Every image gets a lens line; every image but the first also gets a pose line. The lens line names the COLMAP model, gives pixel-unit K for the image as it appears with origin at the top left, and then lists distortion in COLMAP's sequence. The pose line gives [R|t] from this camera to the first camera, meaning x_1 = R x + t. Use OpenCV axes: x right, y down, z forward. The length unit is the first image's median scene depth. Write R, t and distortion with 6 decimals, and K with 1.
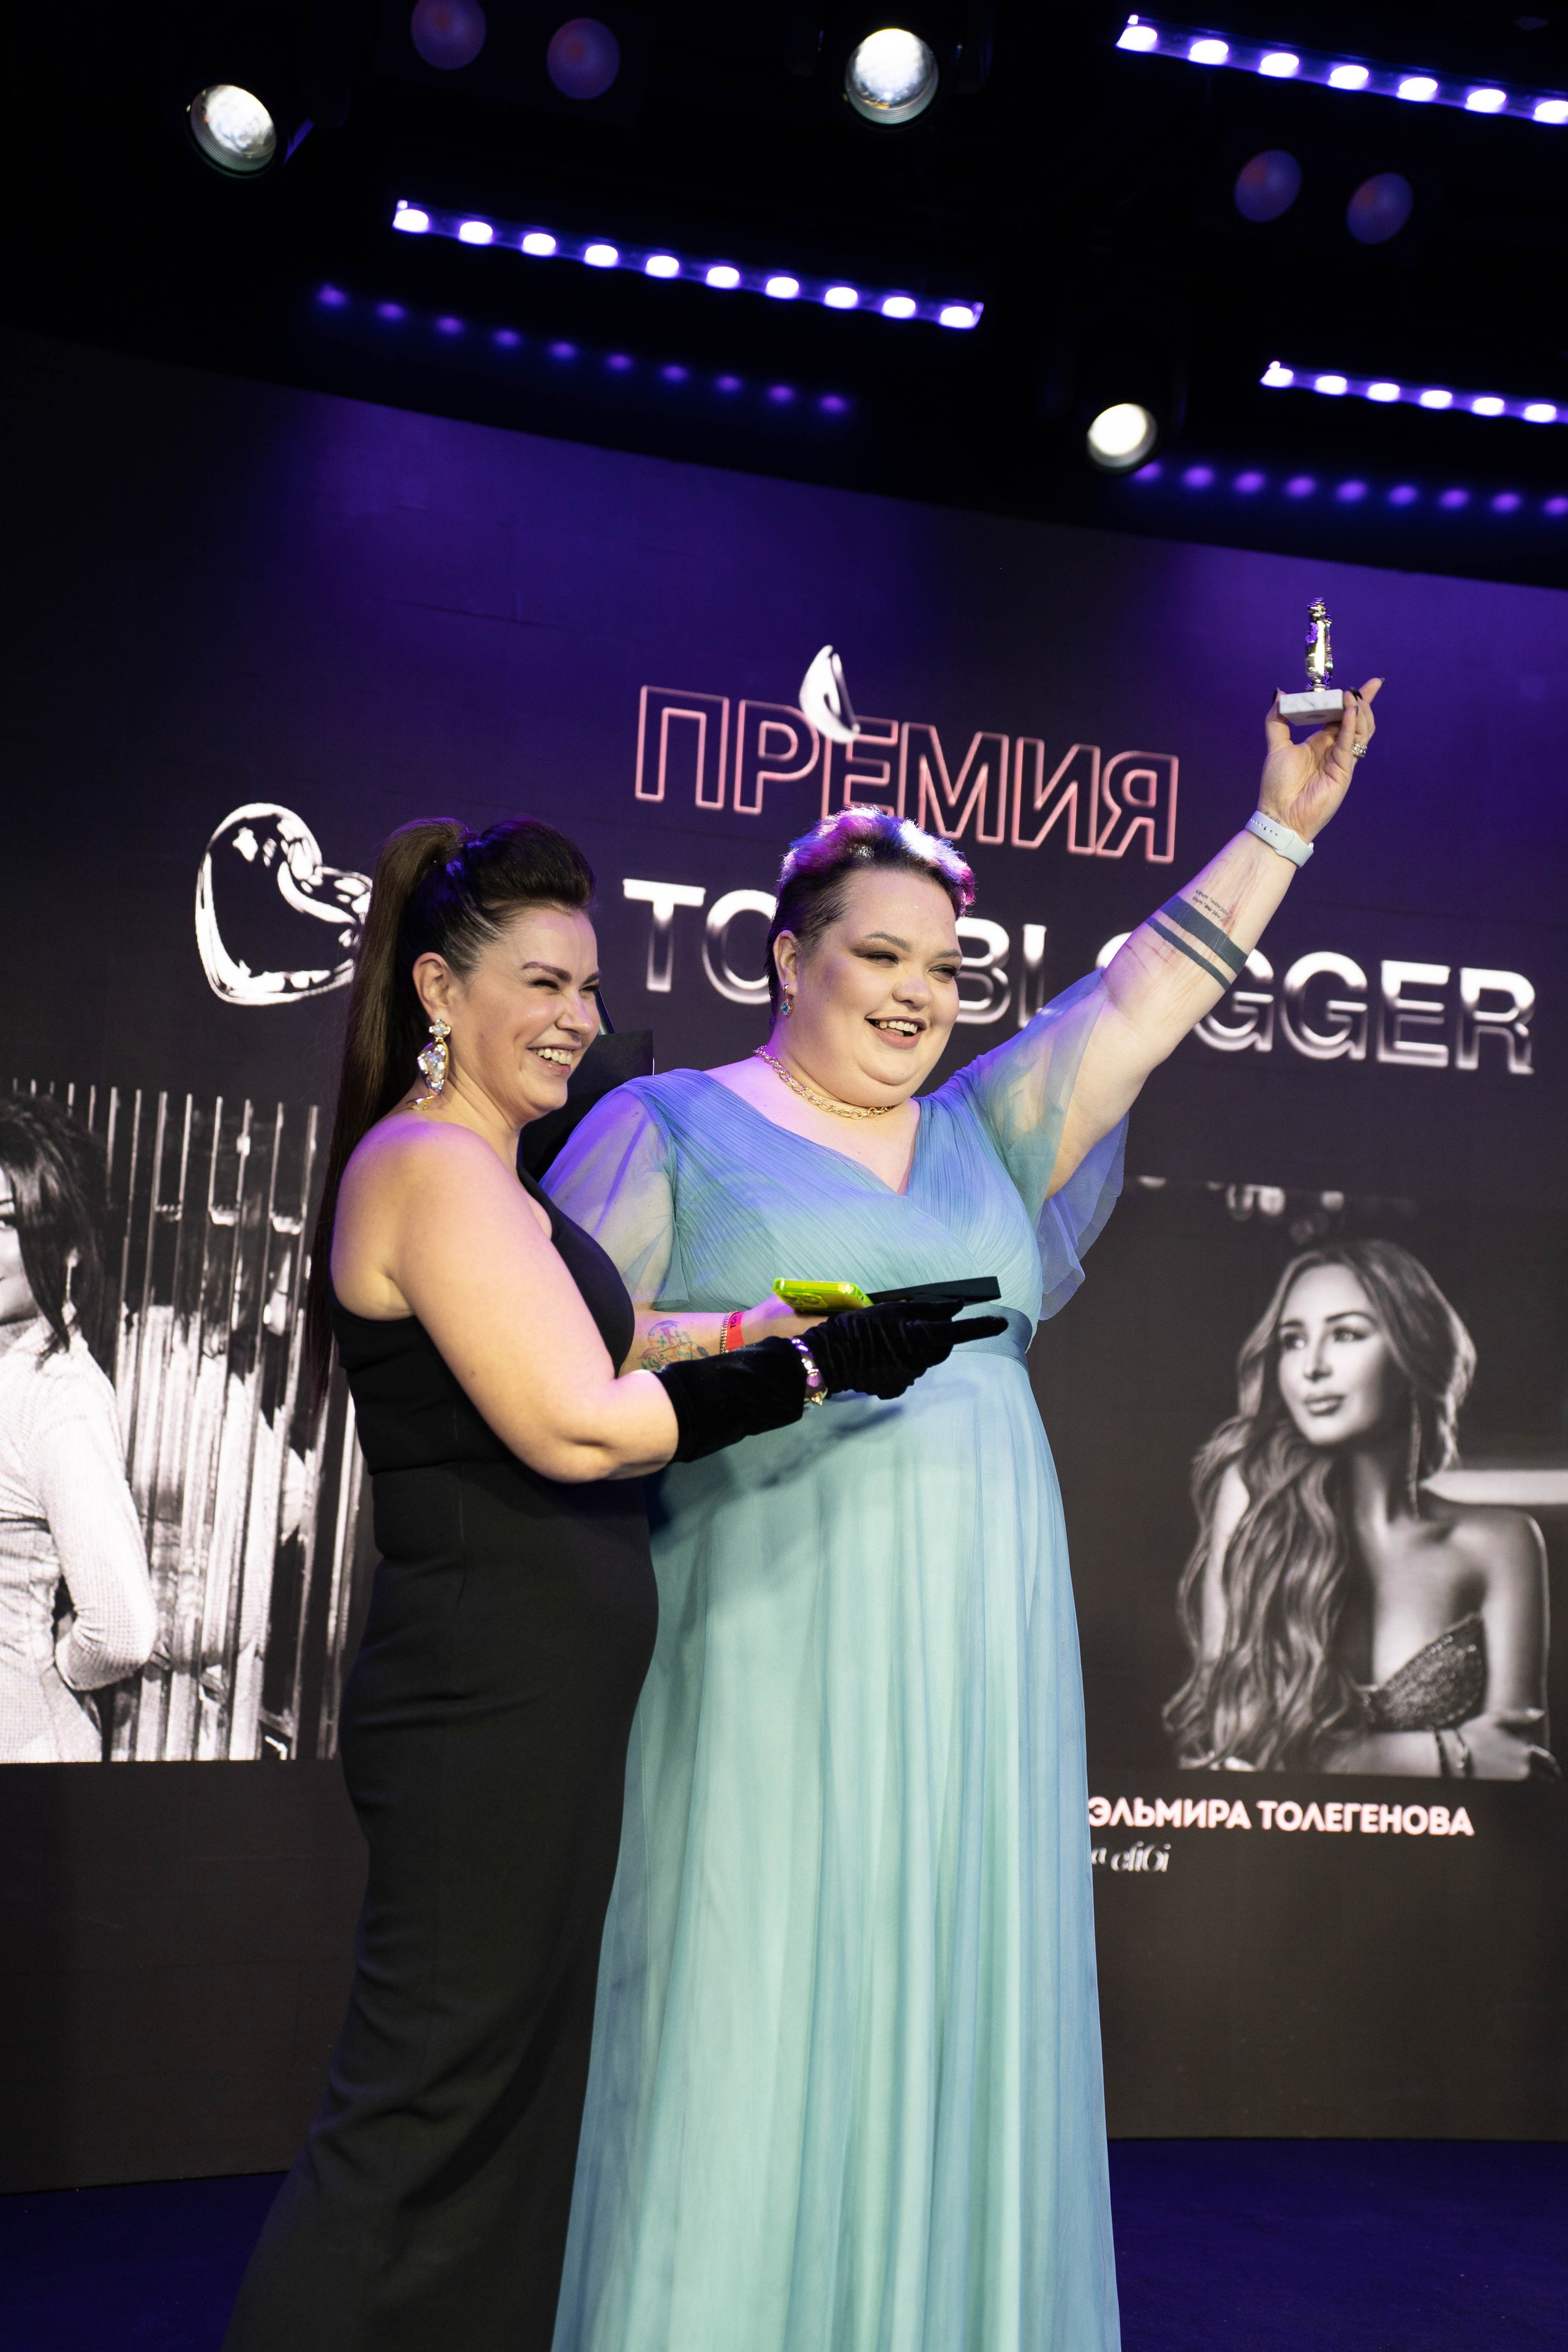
lens RADIAL K [[3826.5, 0, 899.6], [0, 3826.5, 1177.8], [0, 0, 1]] dist [0.398352, 0.000000]
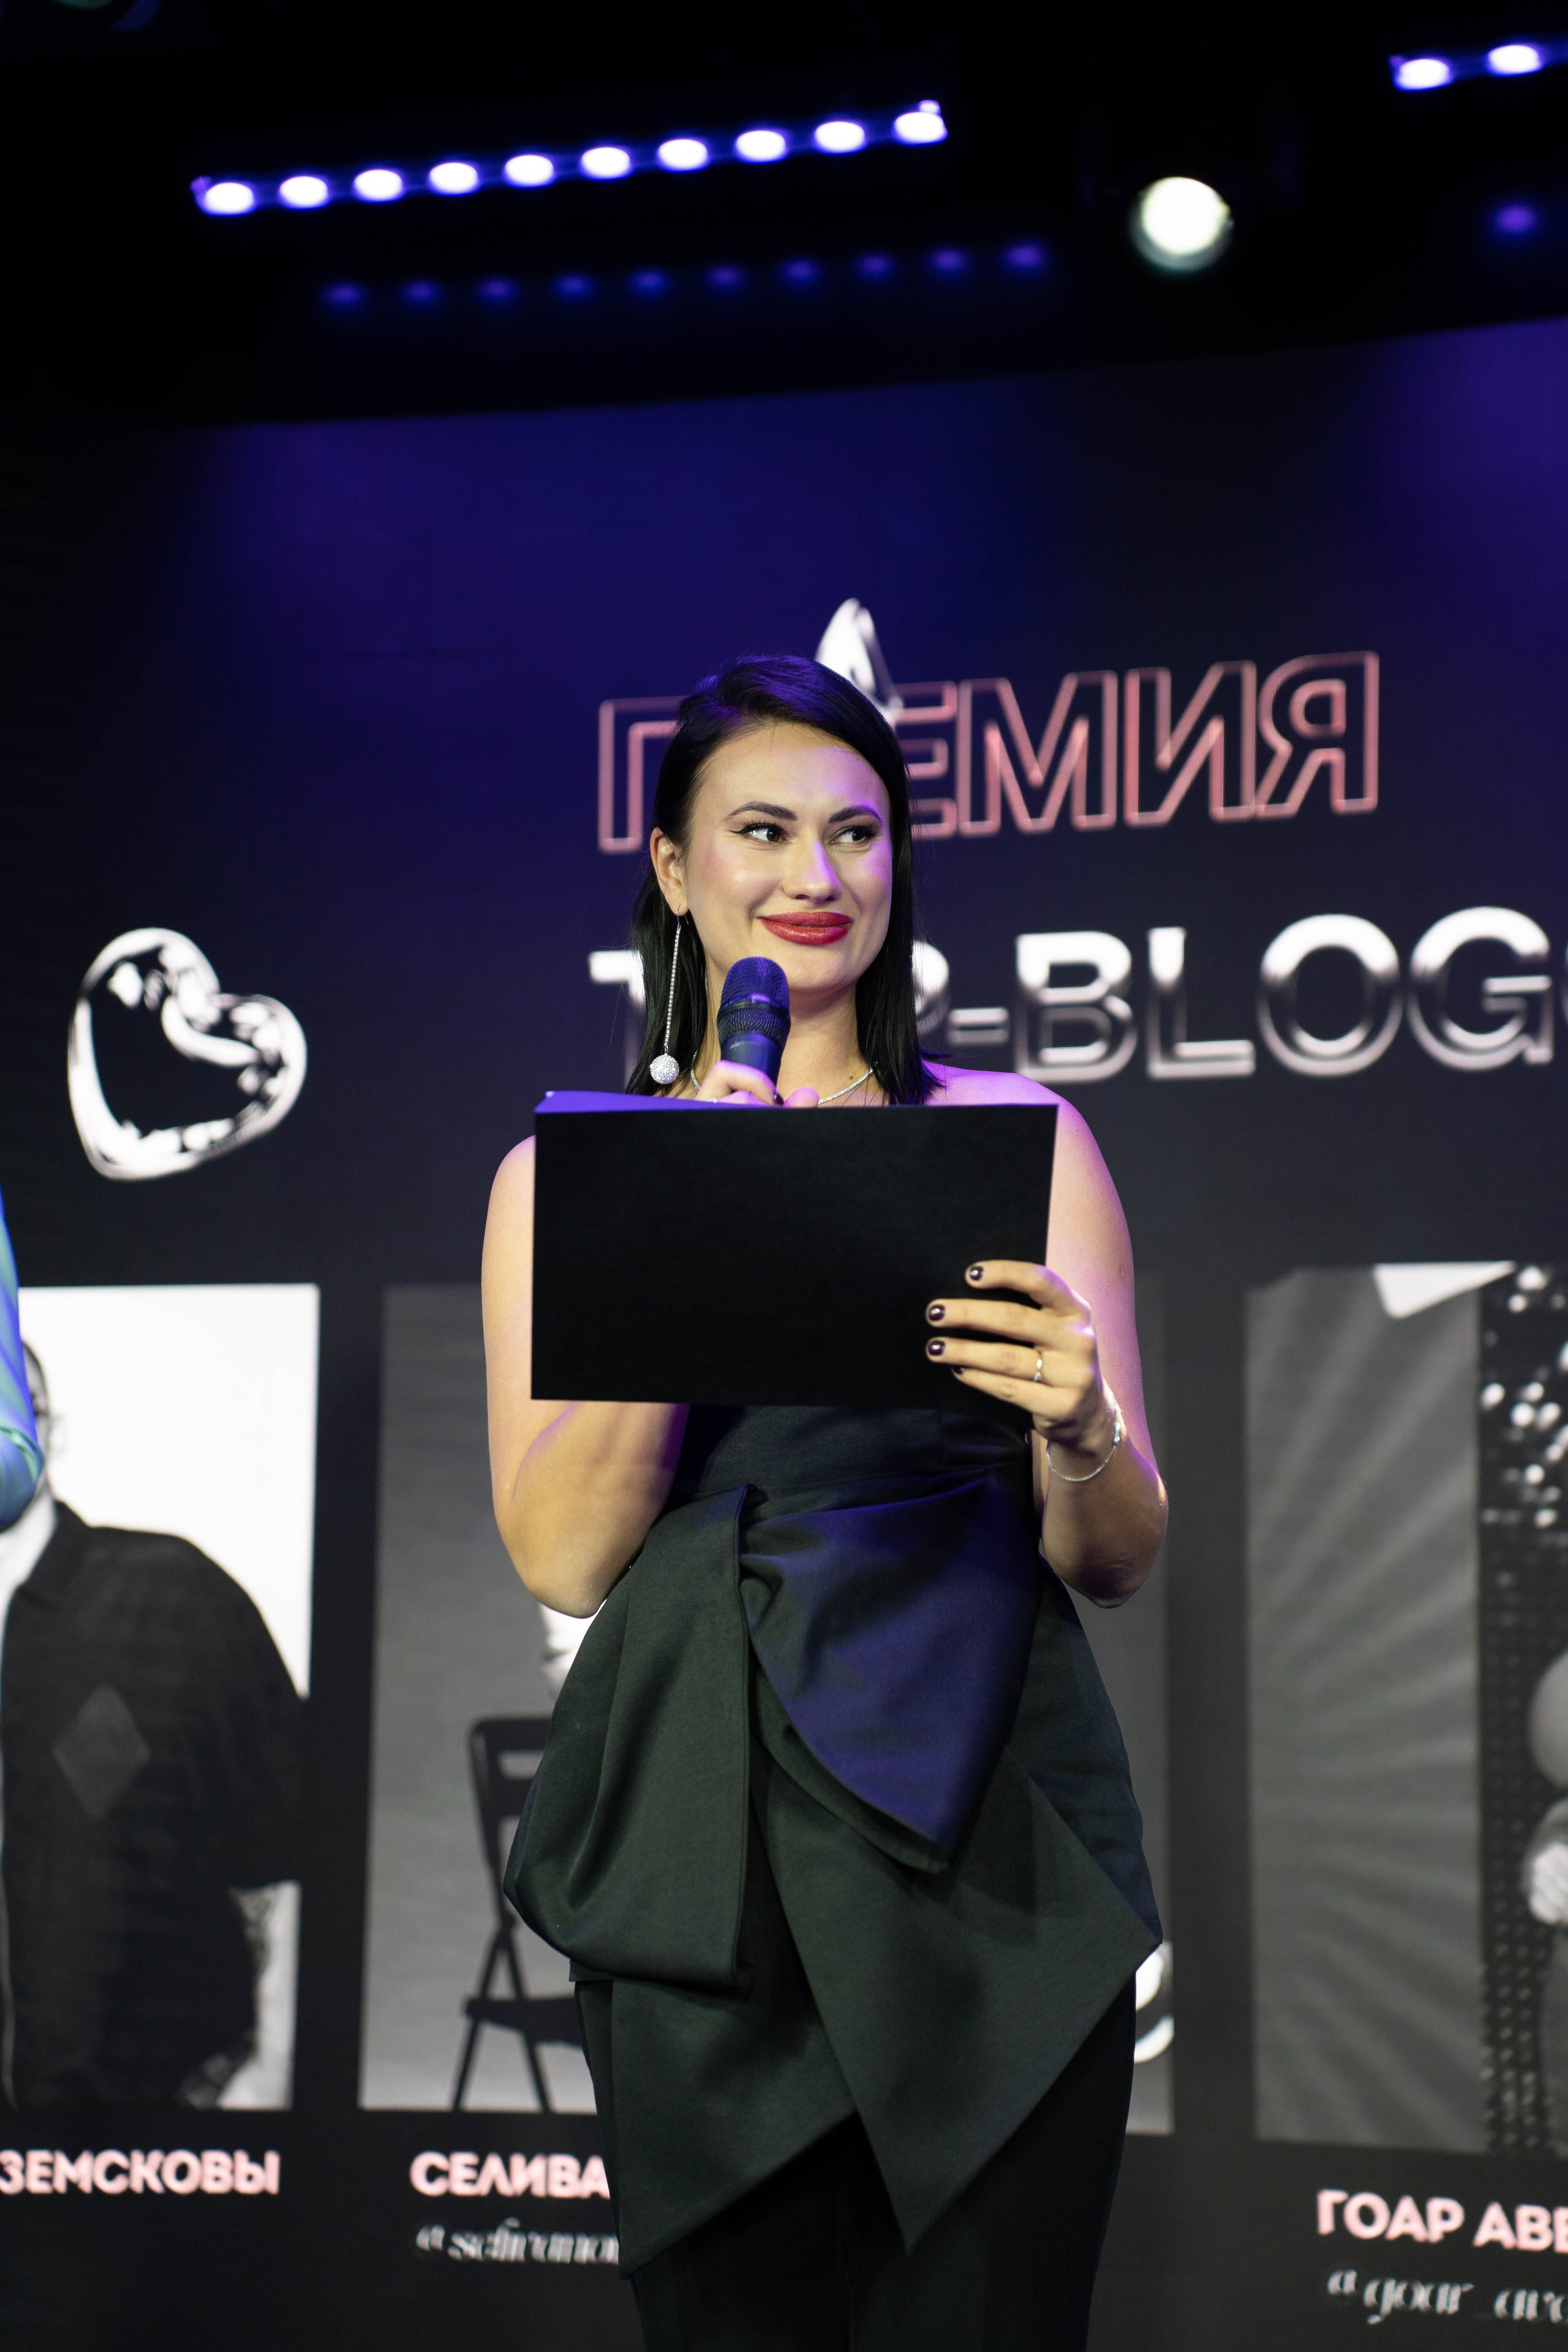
lens RADIAL K [[5021.3, 0, 764.7], [0, 5021.3, 1168.6], [0, 0, 1]] dist [0.625948, 0.000000]
pose [[0.756604, -0.113859, -0.643884, 0.597694], [0.080901, 0.993457, -0.080611, 0.048944], [0.648850, 0.008900, 0.760865, 0.253005]]
